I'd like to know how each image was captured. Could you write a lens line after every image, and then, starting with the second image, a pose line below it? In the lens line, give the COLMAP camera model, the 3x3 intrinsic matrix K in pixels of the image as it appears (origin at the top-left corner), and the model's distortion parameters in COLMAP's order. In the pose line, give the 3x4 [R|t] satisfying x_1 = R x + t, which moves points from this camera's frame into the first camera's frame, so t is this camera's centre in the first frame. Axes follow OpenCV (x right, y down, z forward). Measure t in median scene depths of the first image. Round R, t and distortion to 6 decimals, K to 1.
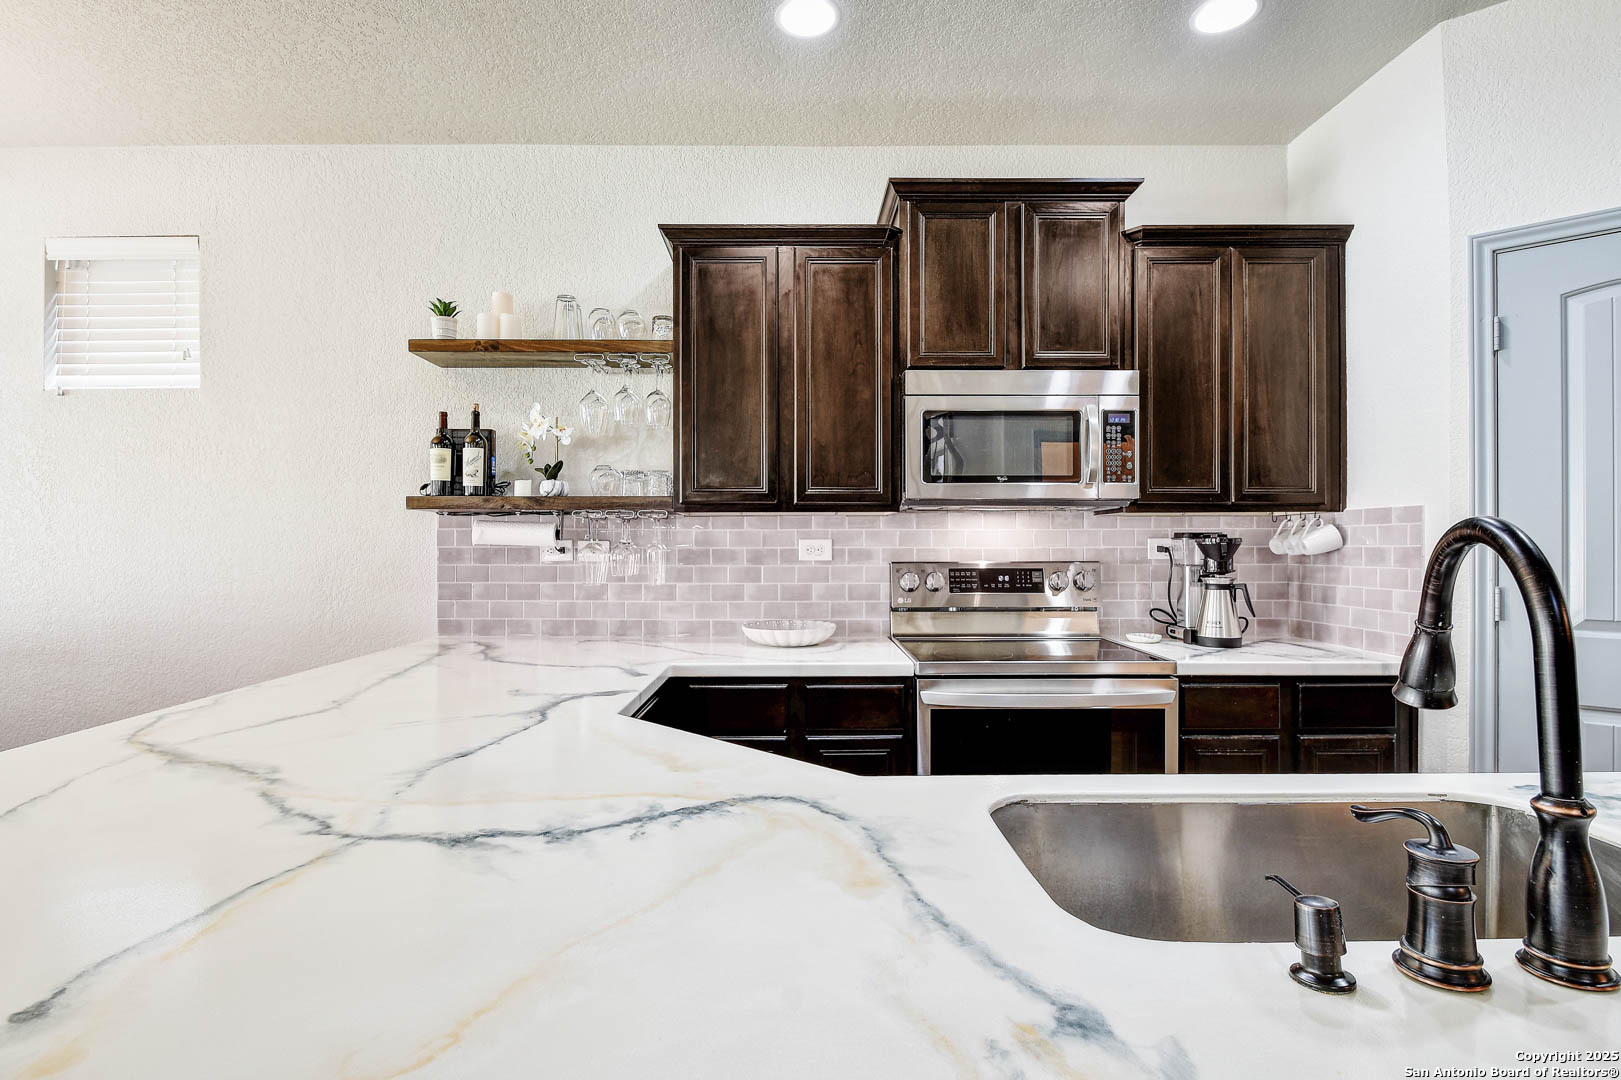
lens RADIAL K [[801.3, 0, 792.1], [0, 801.3, 540.2], [0, 0, 1]] dist [0.005045, -0.010861]
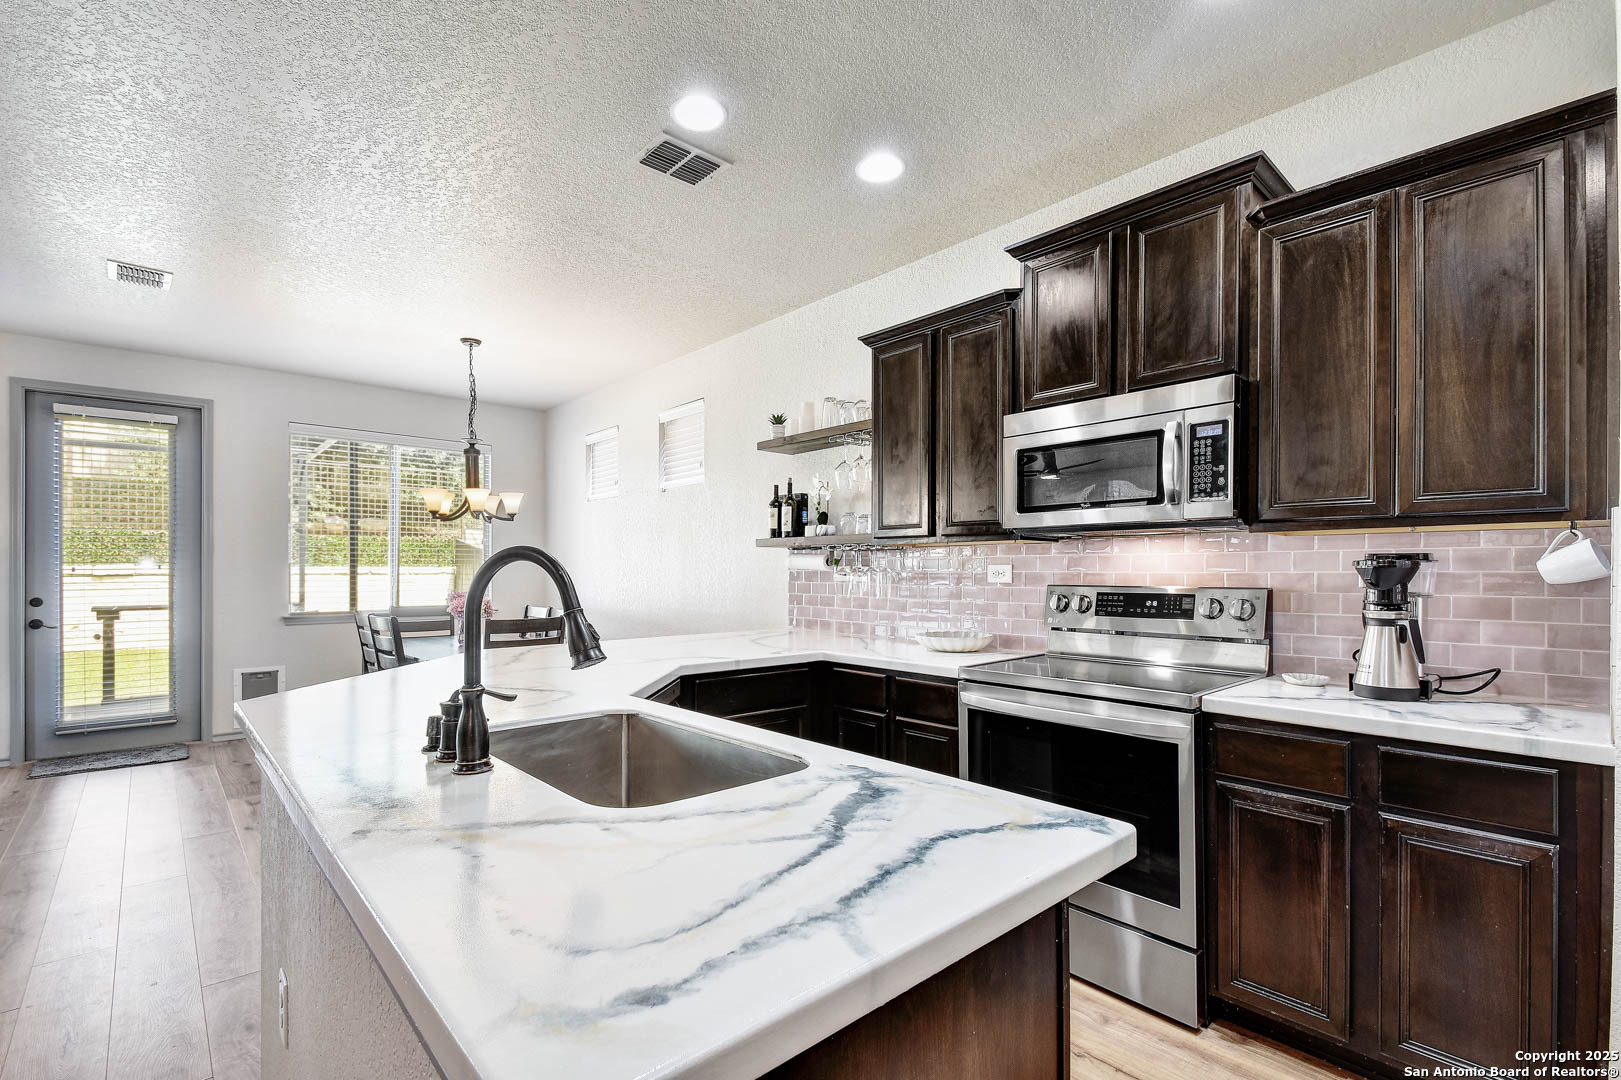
lens RADIAL K [[722.0, 0, 805.4], [0, 722.0, 570.0], [0, 0, 1]] dist [0.000516, -0.000267]
pose [[0.662424, 0.001407, -0.749128, 0.668145], [-0.001044, 0.999999, 0.000955, 0.006261], [0.749128, 0.000149, 0.662425, 0.099440]]
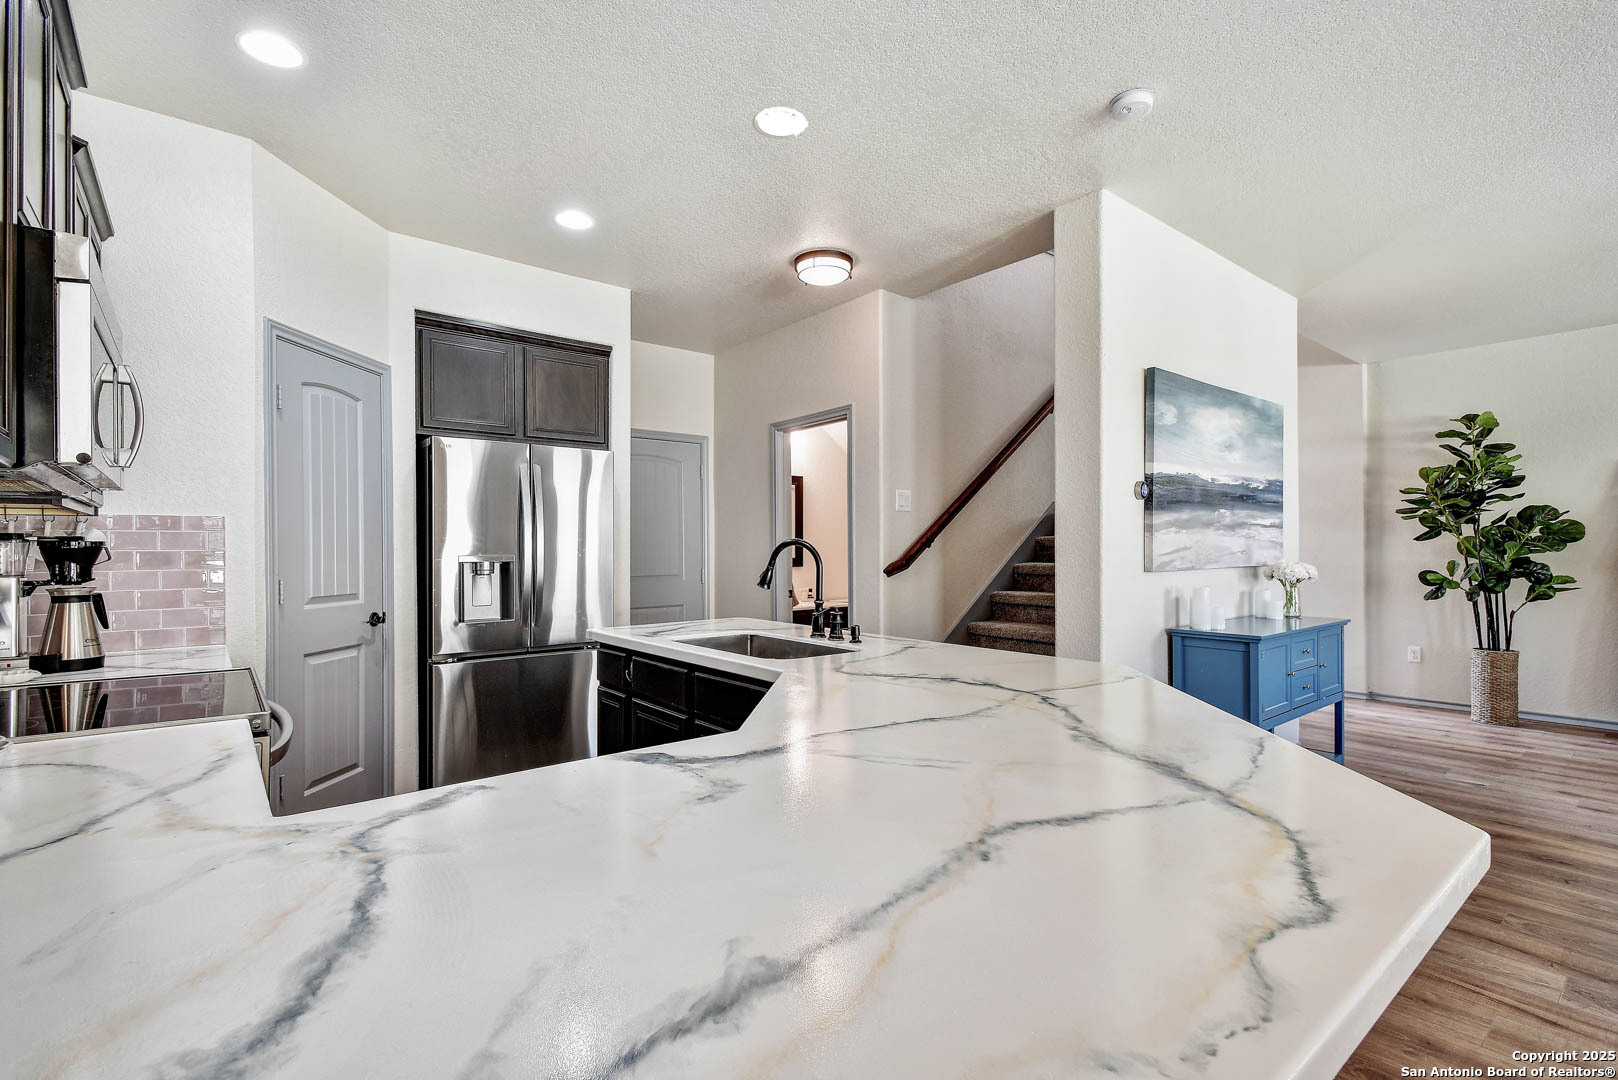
lens RADIAL K [[731.3, 0, 796.6], [0, 731.3, 551.0], [0, 0, 1]] dist [0.014116, -0.012073]
pose [[-0.616716, 0.000943, 0.787185, -0.531863], [0.003968, 0.999990, 0.001911, 0.008826], [-0.787176, 0.004302, -0.616714, 0.849694]]
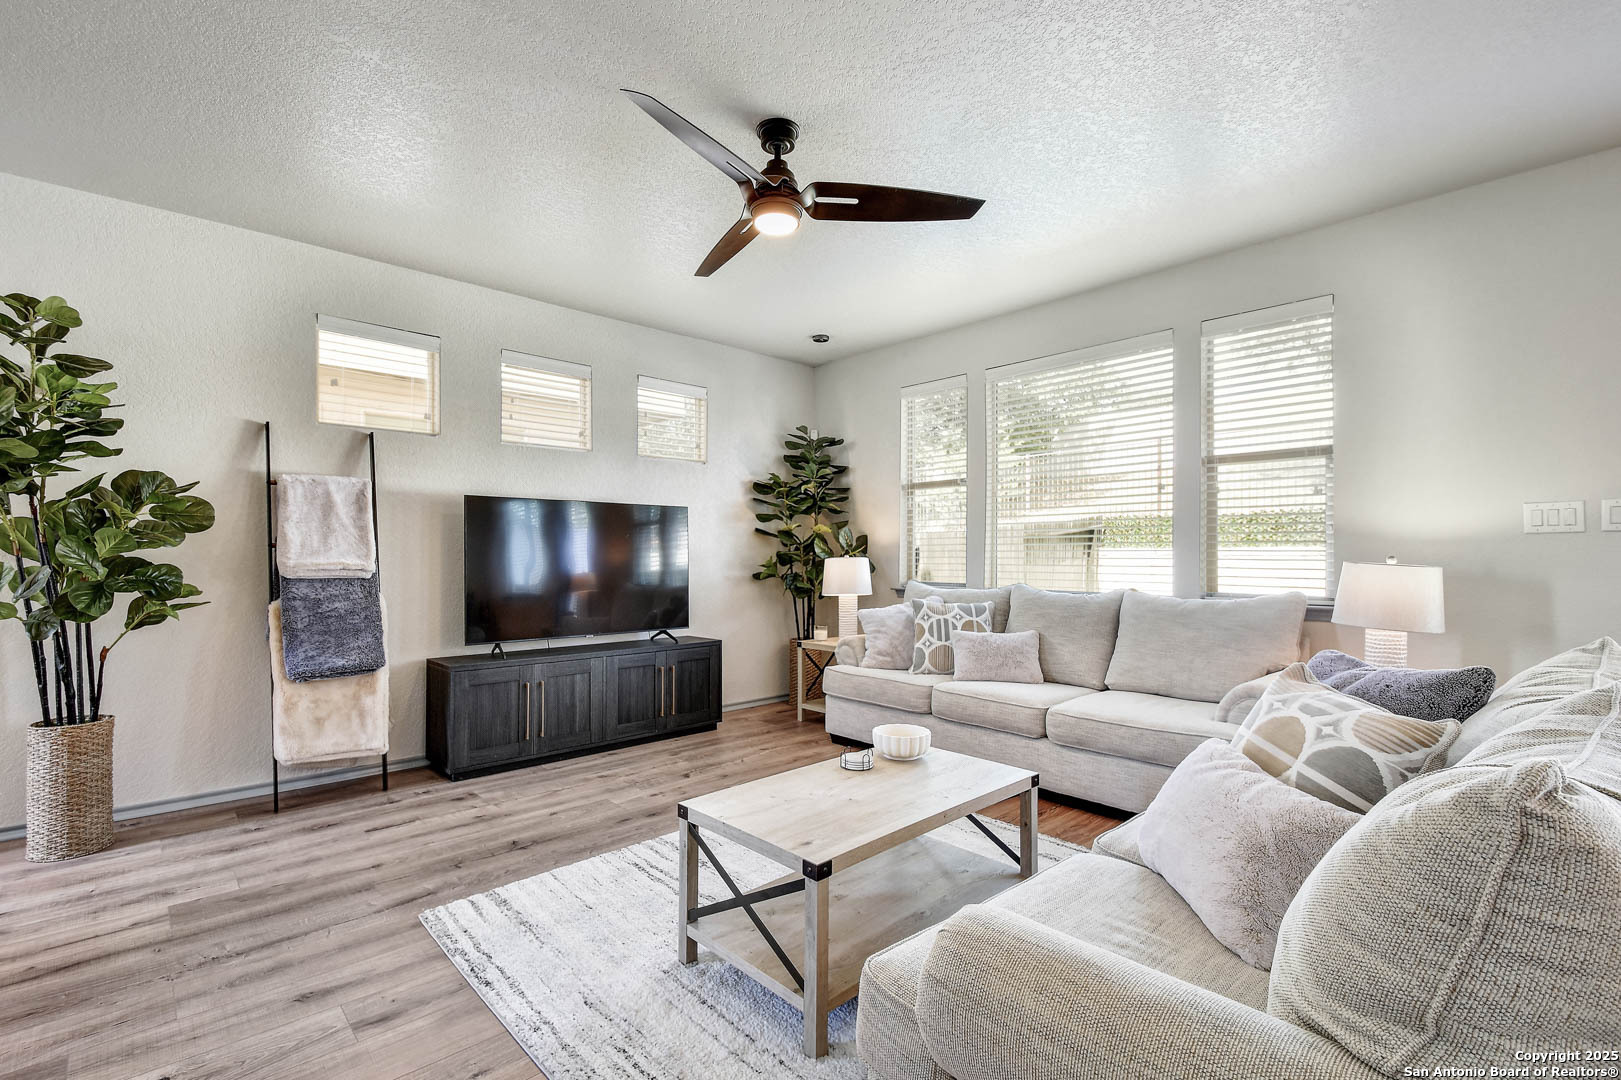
lens RADIAL K [[732.6, 0, 798.1], [0, 732.6, 551.0], [0, 0, 1]] dist [0.014116, -0.012073]
pose [[-0.740596, -0.004203, -0.671938, -0.224174], [-0.000958, 0.999986, -0.005200, 0.032490], [0.671950, -0.003208, -0.740589, -0.217826]]
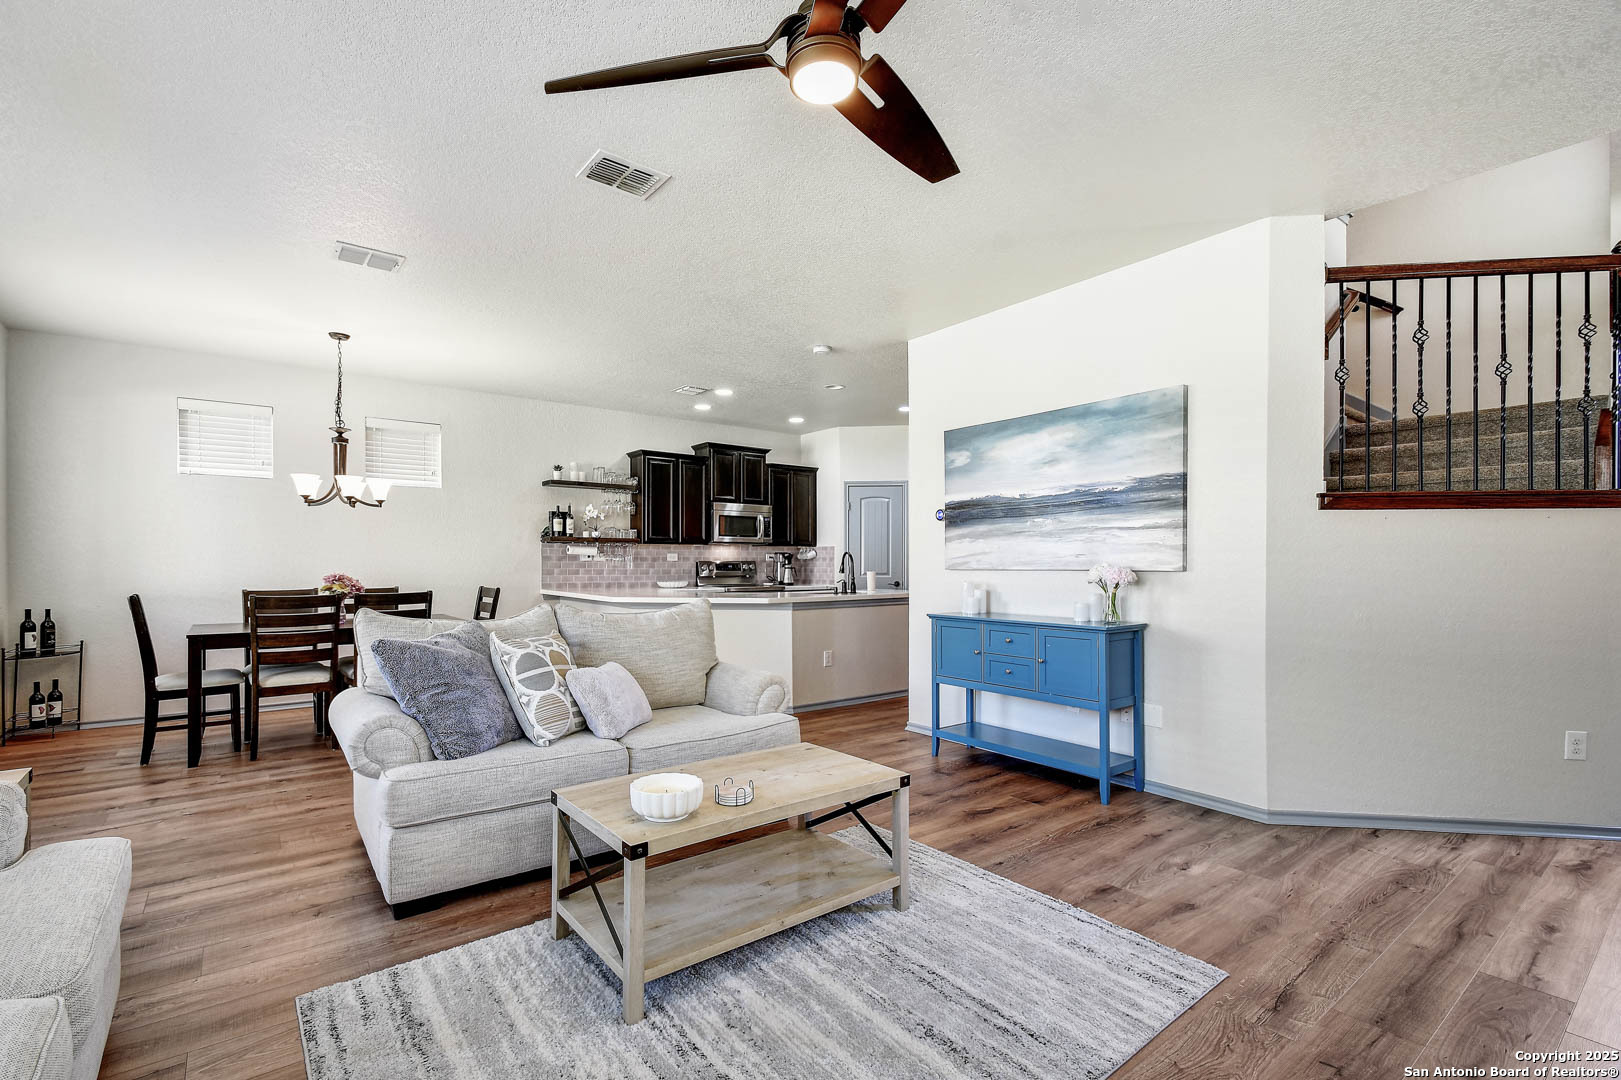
lens RADIAL K [[717.7, 0, 799.2], [0, 717.7, 562.2], [0, 0, 1]] dist [0.018641, -0.014224]
pose [[0.797747, 0.001720, 0.602990, -1.260452], [-0.002588, 0.999996, 0.000572, 0.029854], [-0.602987, -0.002016, 0.797748, -1.458922]]
